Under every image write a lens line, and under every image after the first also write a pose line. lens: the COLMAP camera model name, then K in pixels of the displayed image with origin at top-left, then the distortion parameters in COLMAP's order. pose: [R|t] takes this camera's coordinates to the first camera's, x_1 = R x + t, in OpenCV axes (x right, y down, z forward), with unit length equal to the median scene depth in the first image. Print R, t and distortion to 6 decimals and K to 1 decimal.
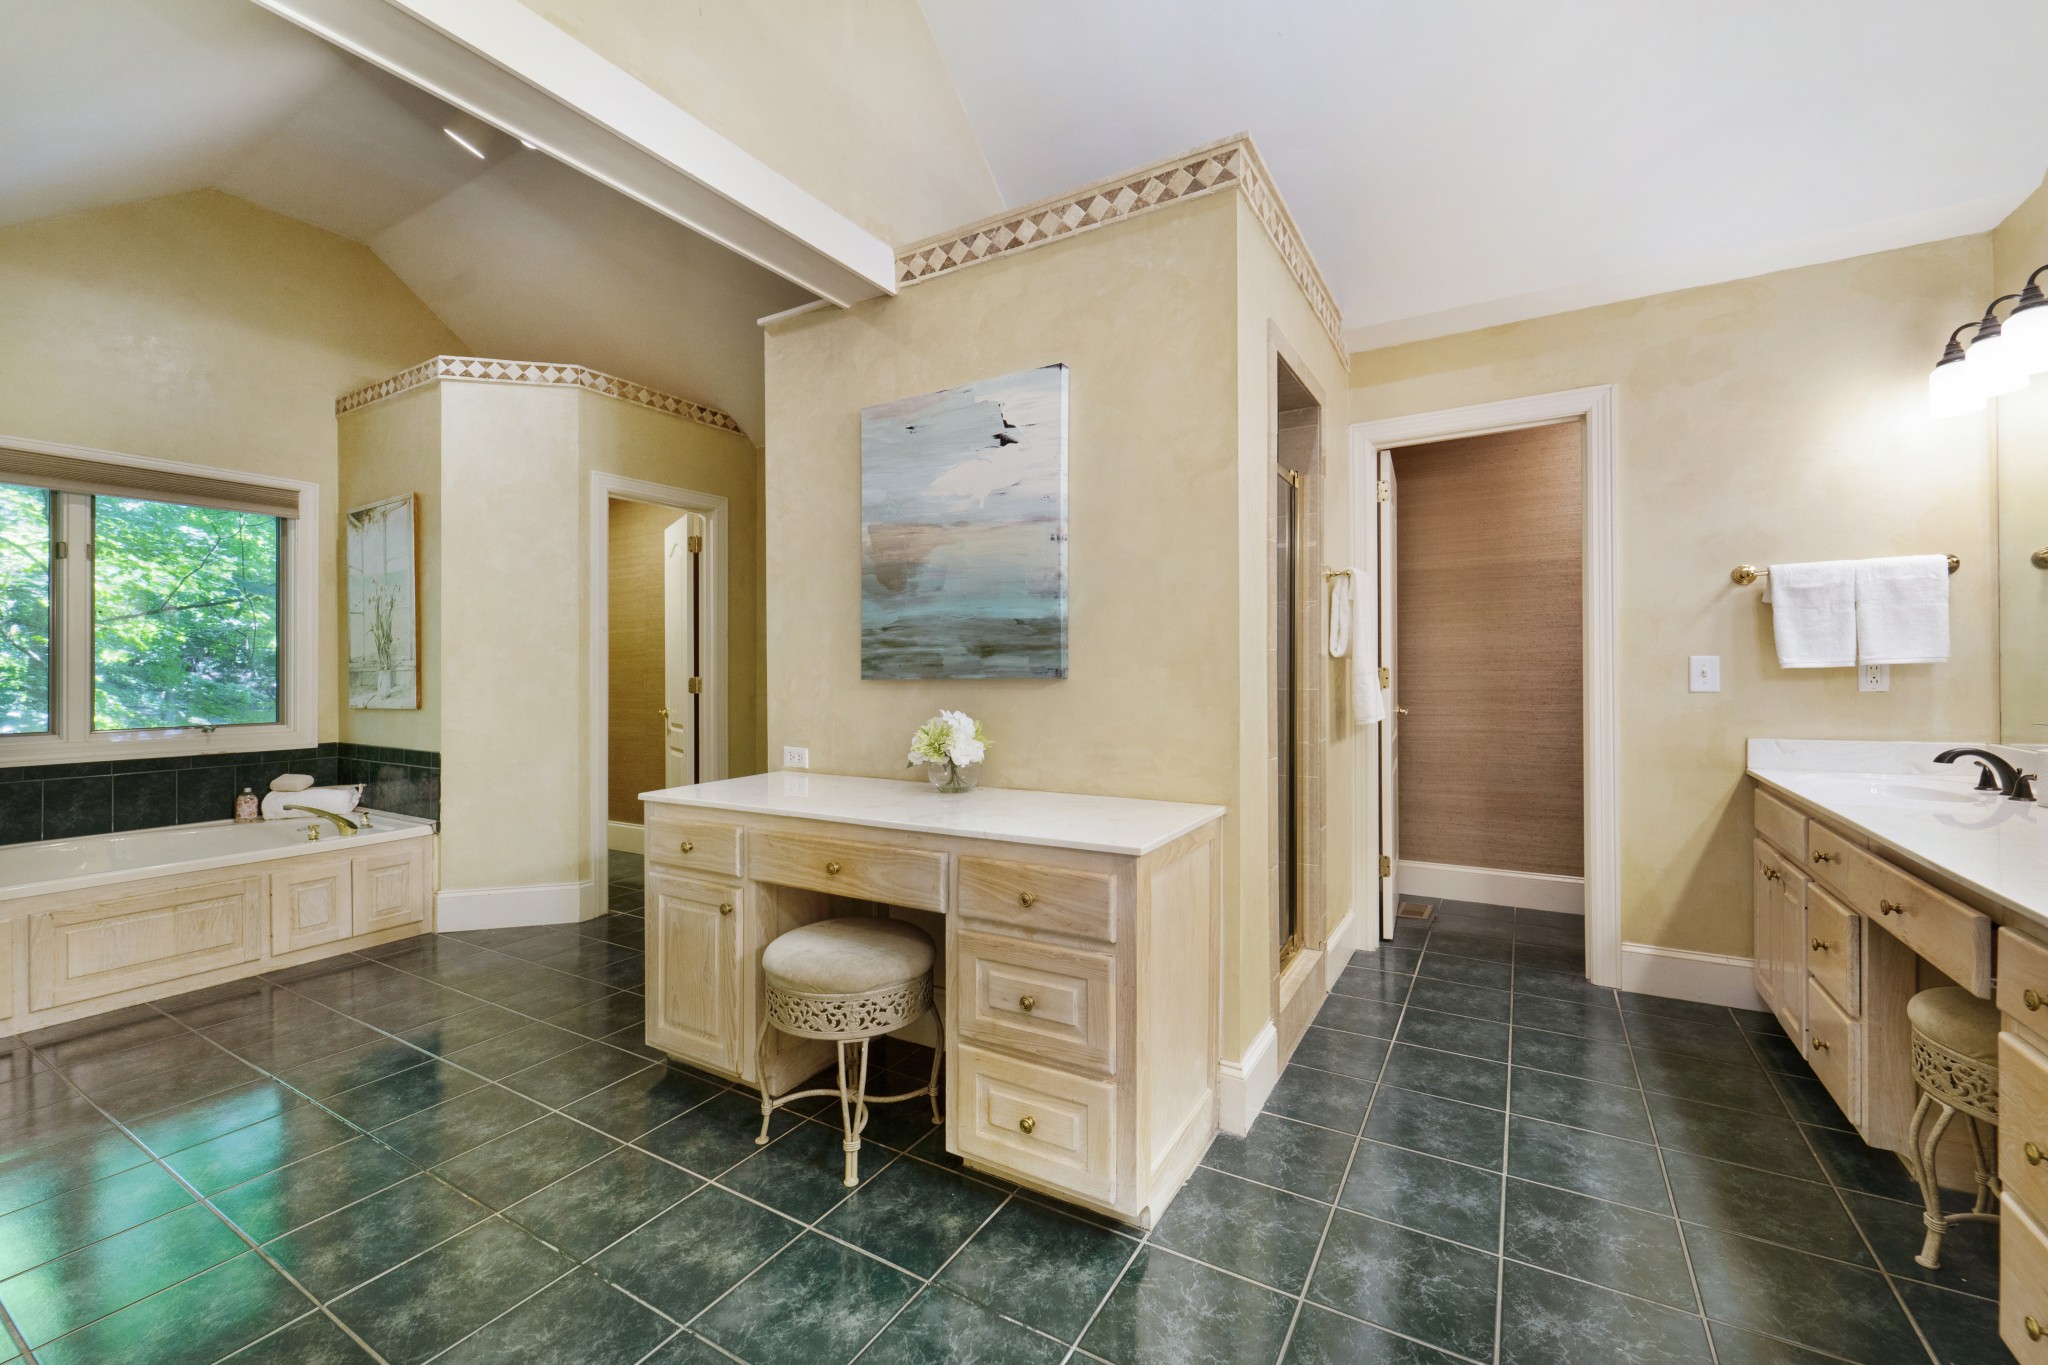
lens RADIAL K [[843.8, 0, 1034.8], [0, 843.8, 676.7], [0, 0, 1]] dist [-0.008599, -0.001401]
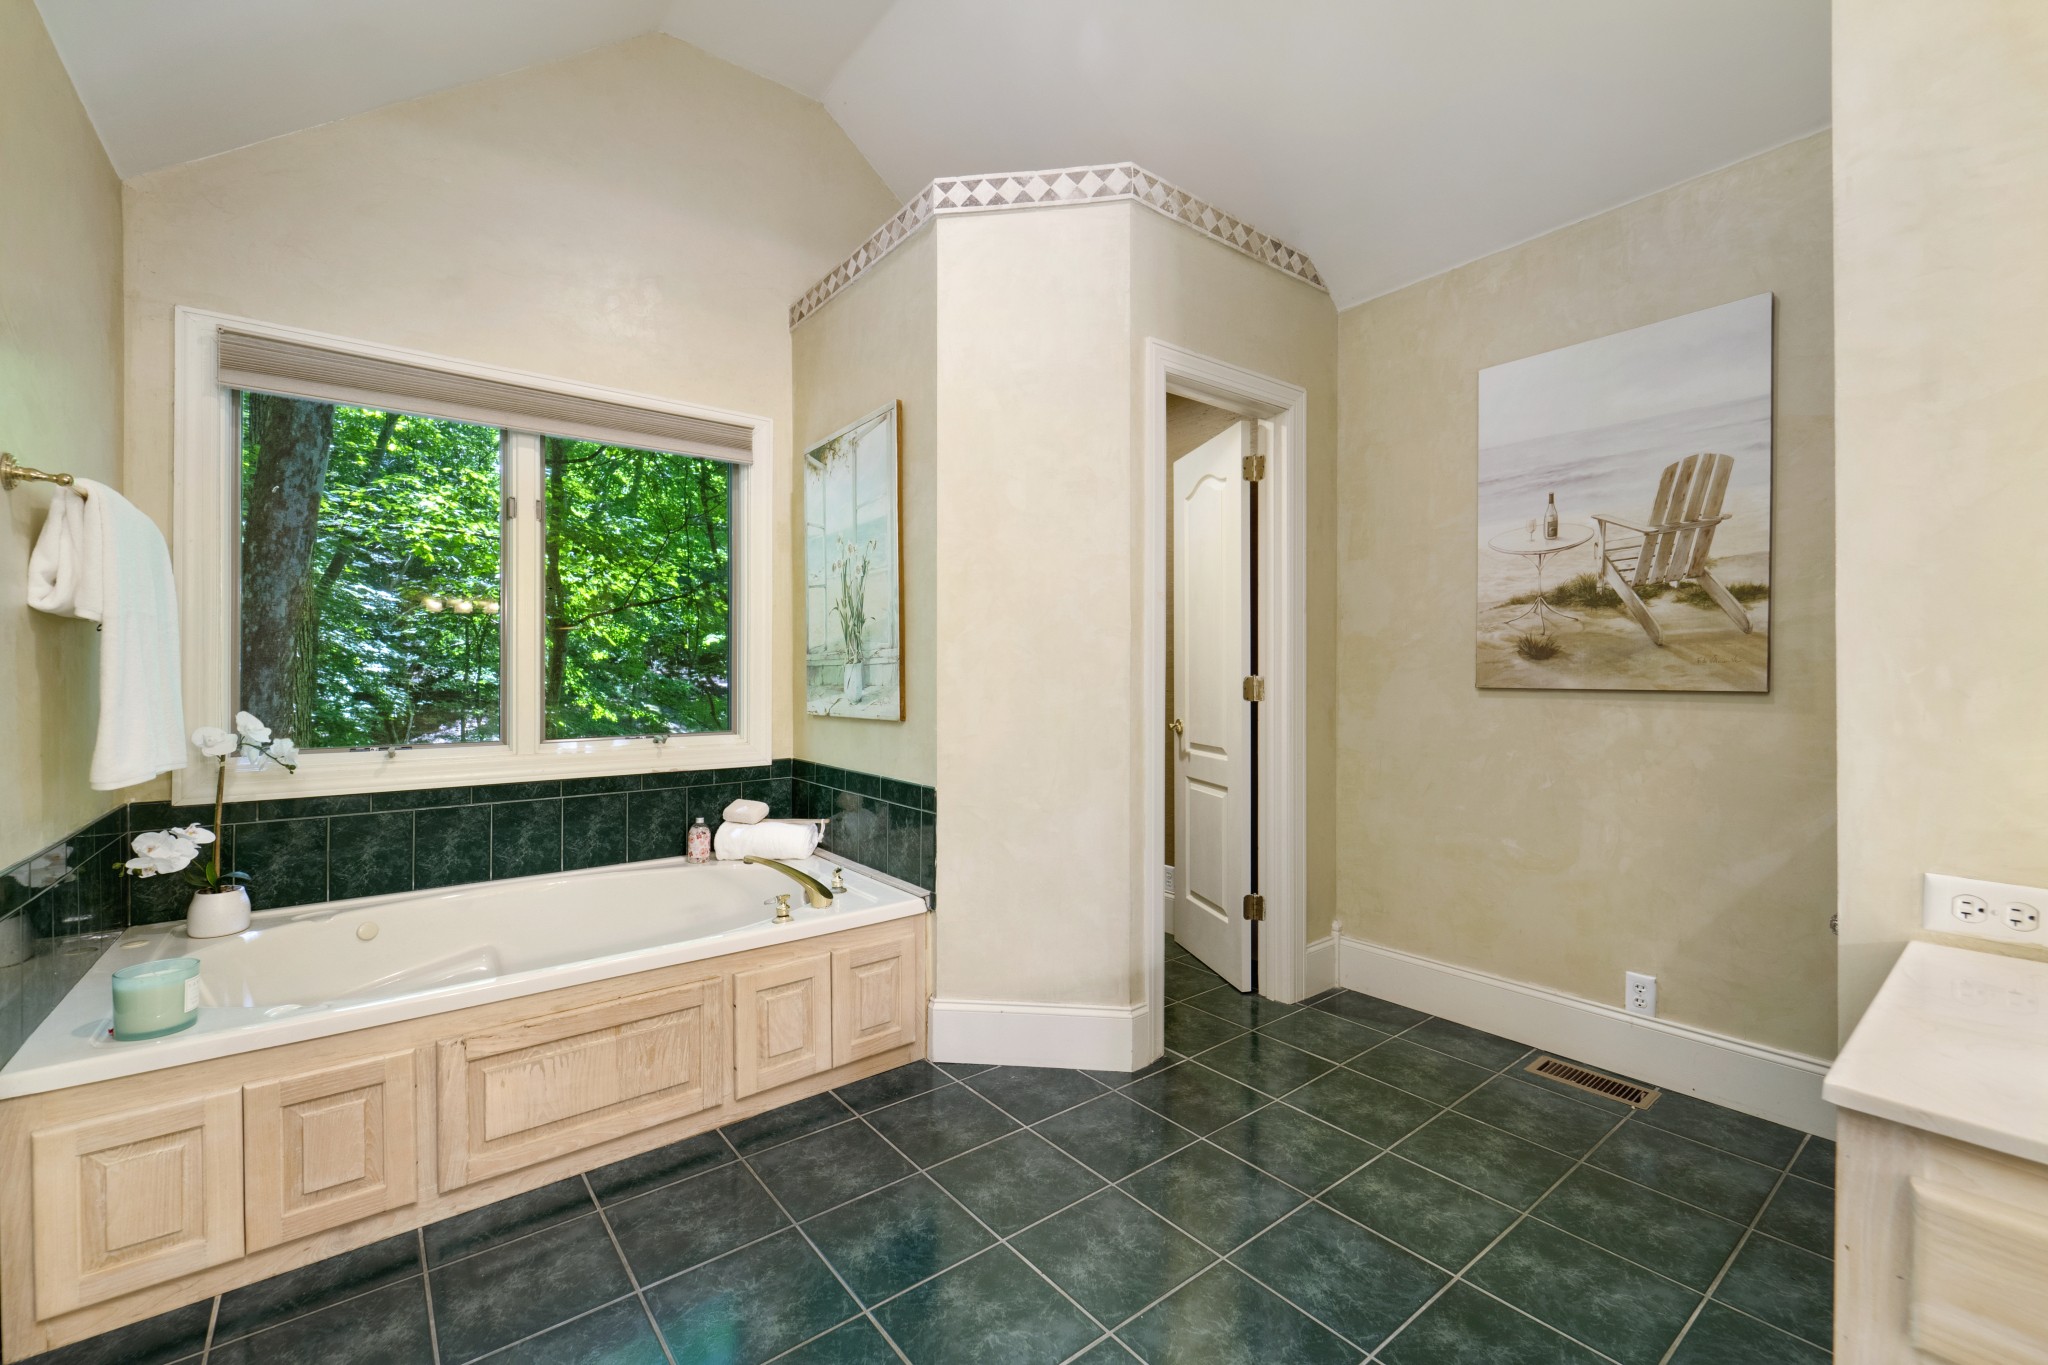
lens RADIAL K [[843.8, 0, 1016.4], [0, 843.8, 691.6], [0, 0, 1]] dist [-0.008599, -0.001401]
pose [[0.927827, 0.010856, -0.372853, -0.387841], [-0.004154, 0.999815, 0.018774, 0.002031], [0.372987, -0.015870, 0.927701, 0.396165]]
